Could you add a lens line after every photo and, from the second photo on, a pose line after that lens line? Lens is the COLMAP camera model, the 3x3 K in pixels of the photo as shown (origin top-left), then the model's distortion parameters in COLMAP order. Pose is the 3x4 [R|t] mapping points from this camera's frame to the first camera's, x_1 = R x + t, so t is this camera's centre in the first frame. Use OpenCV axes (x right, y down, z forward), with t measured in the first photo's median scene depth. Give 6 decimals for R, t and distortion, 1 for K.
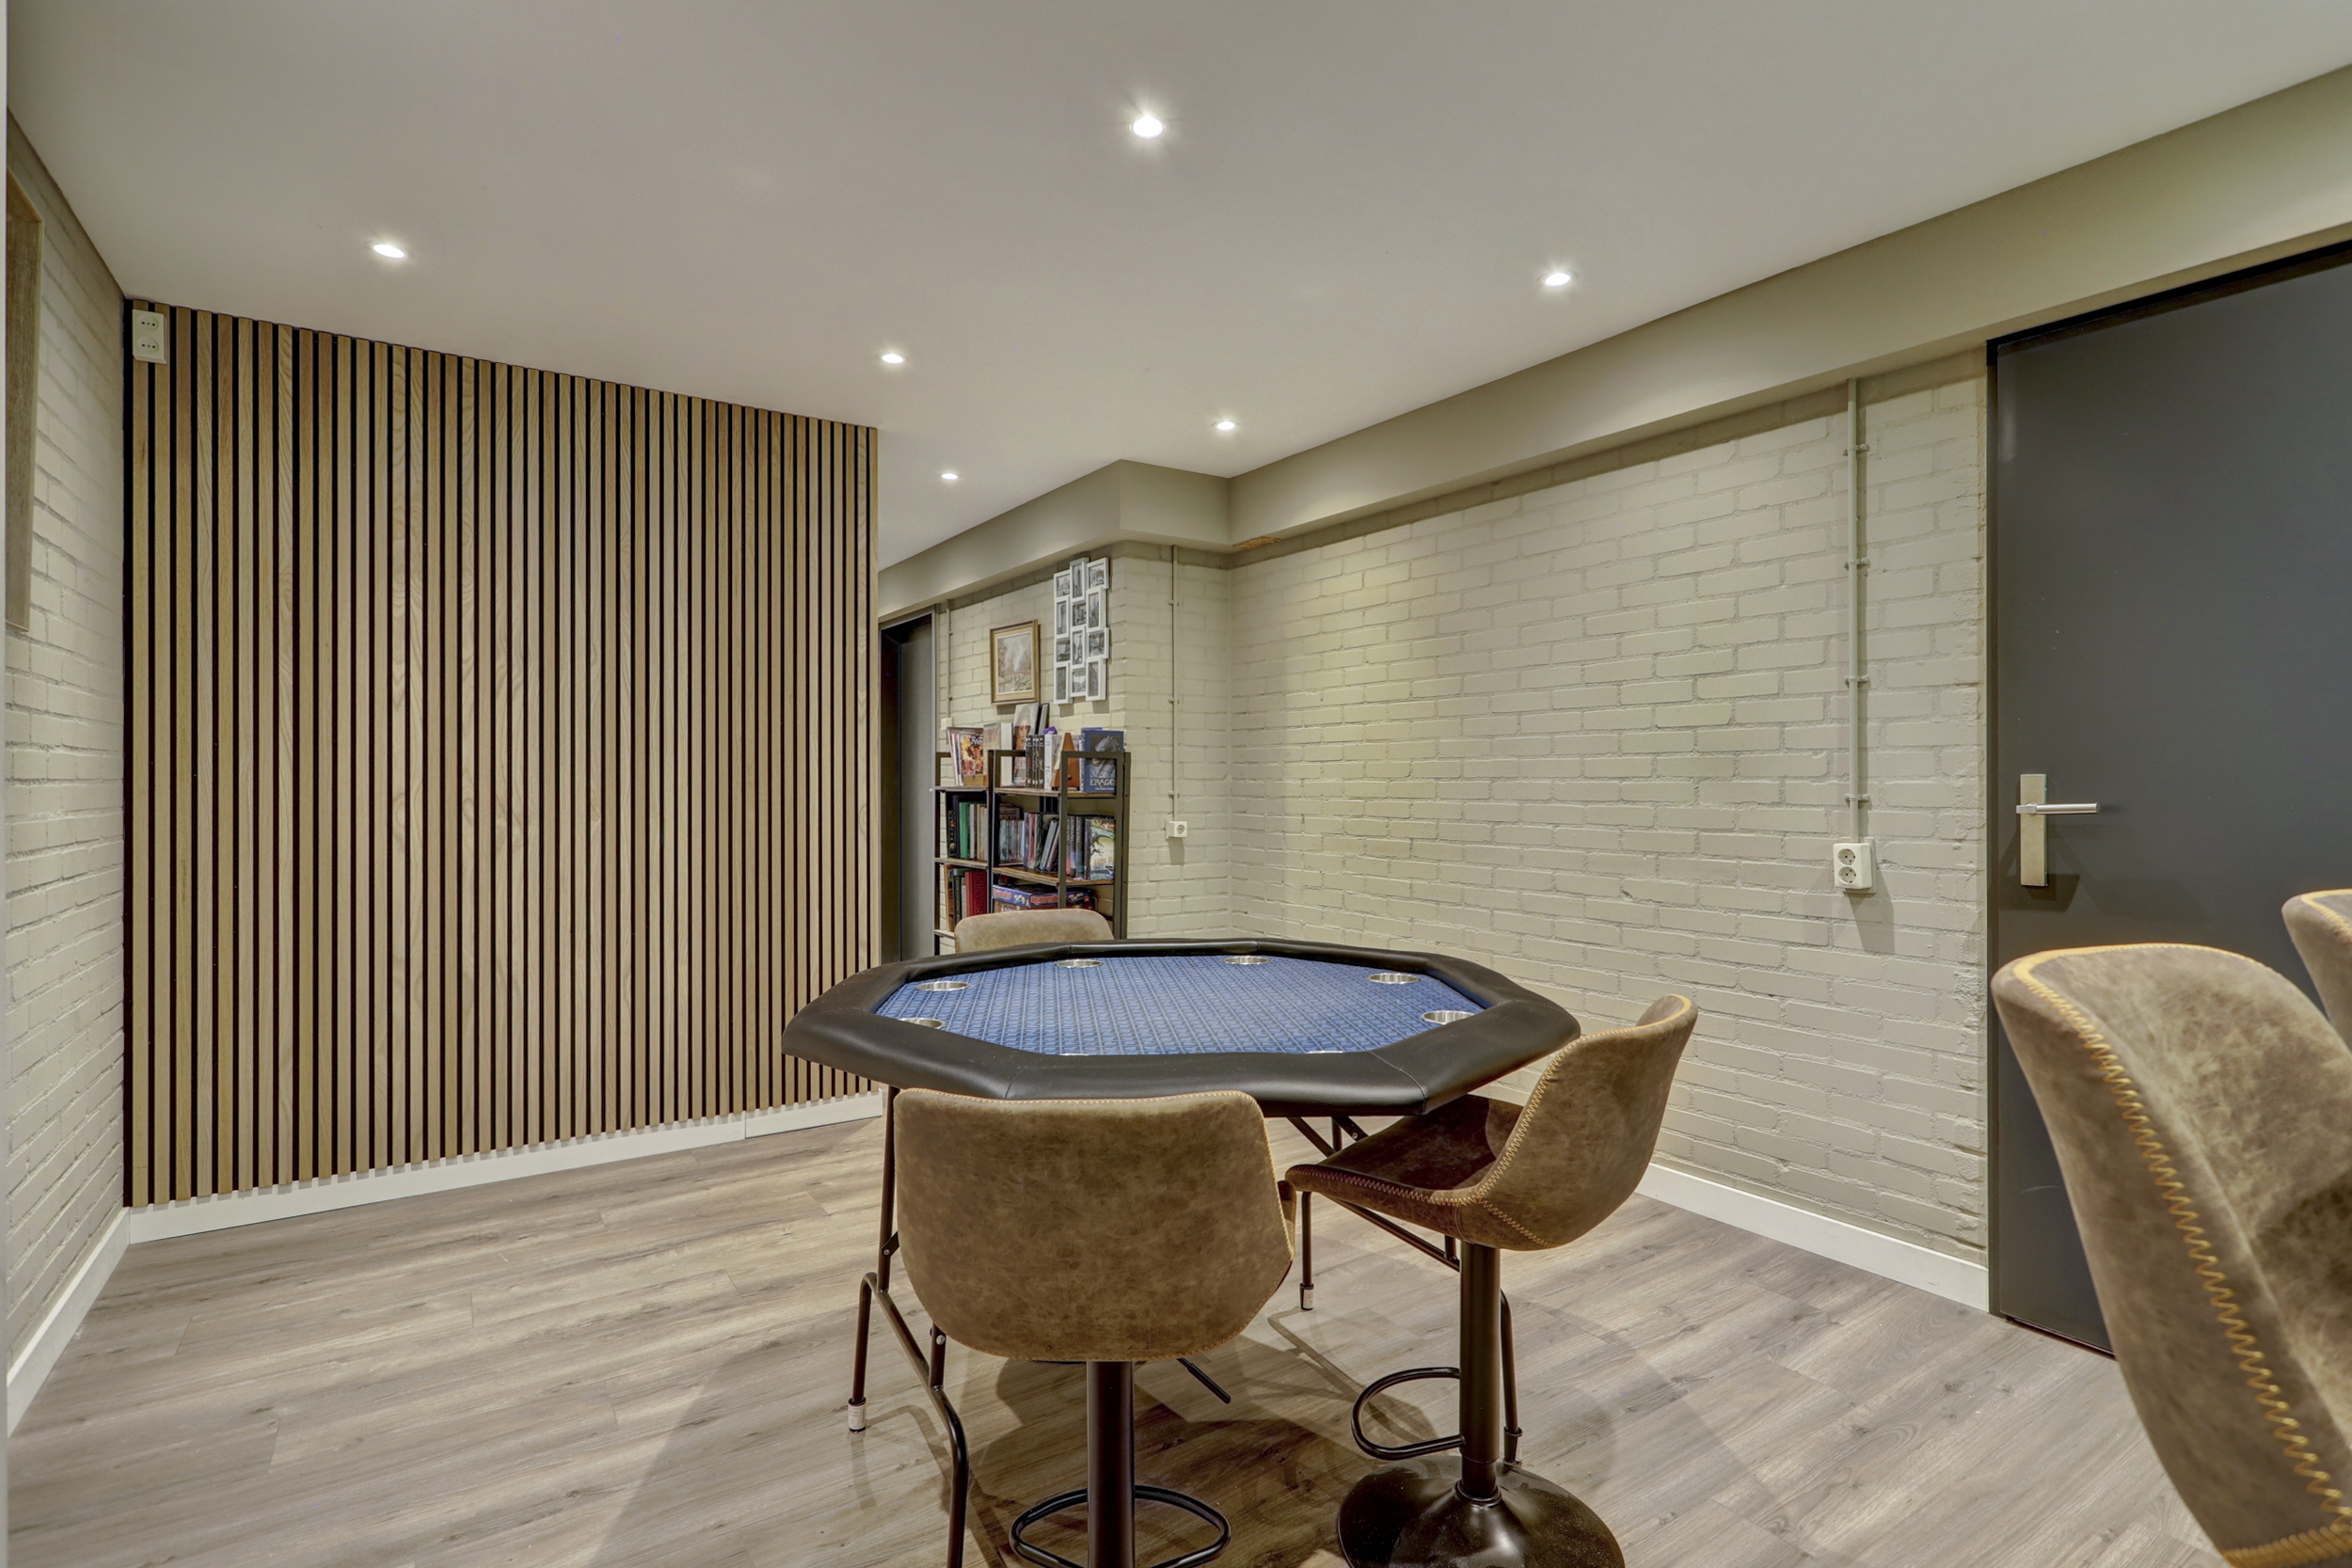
lens RADIAL K [[1124.3, 0, 1169.8], [0, 1124.3, 762.2], [0, 0, 1]] dist [0.000773, 0.000406]
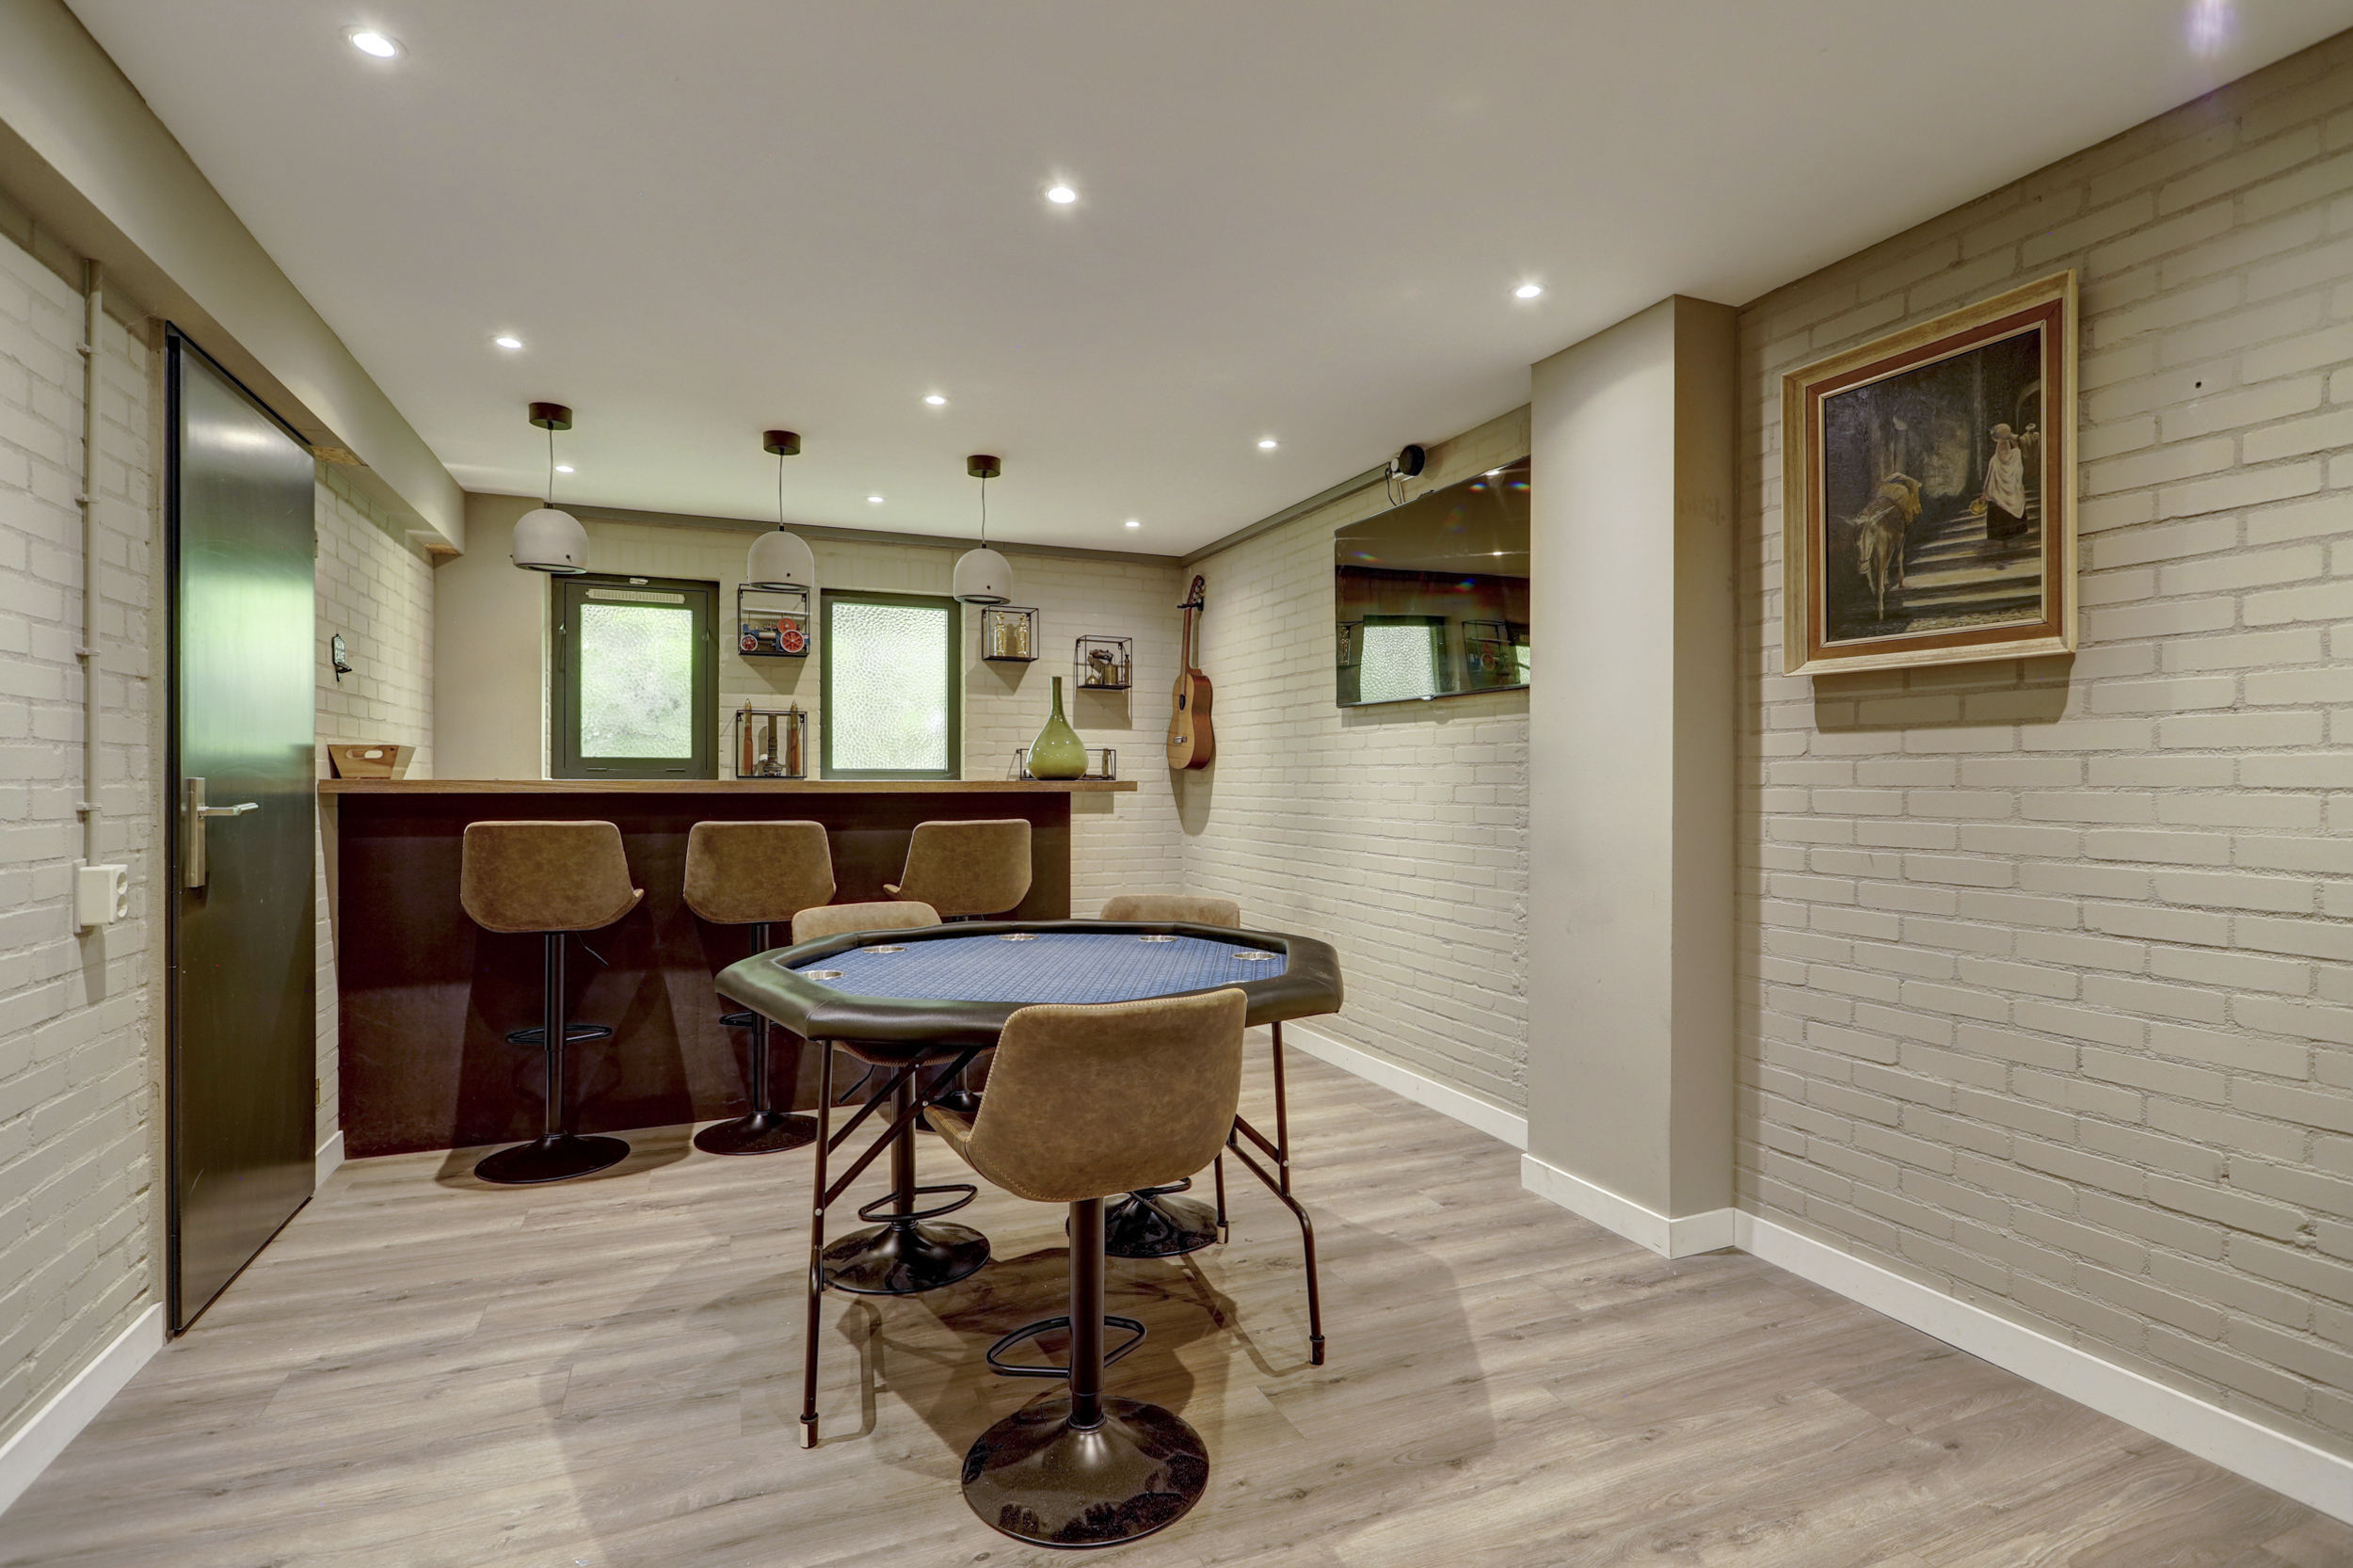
lens RADIAL K [[1139.0, 0, 1164.6], [0, 1139.0, 774.9], [0, 0, 1]] dist [-0.002502, 0.000711]
pose [[-0.980845, 0.002003, 0.194781, -0.336638], [-0.001792, 0.999812, -0.019305, 0.026431], [-0.194783, -0.019285, -0.980657, 2.068206]]
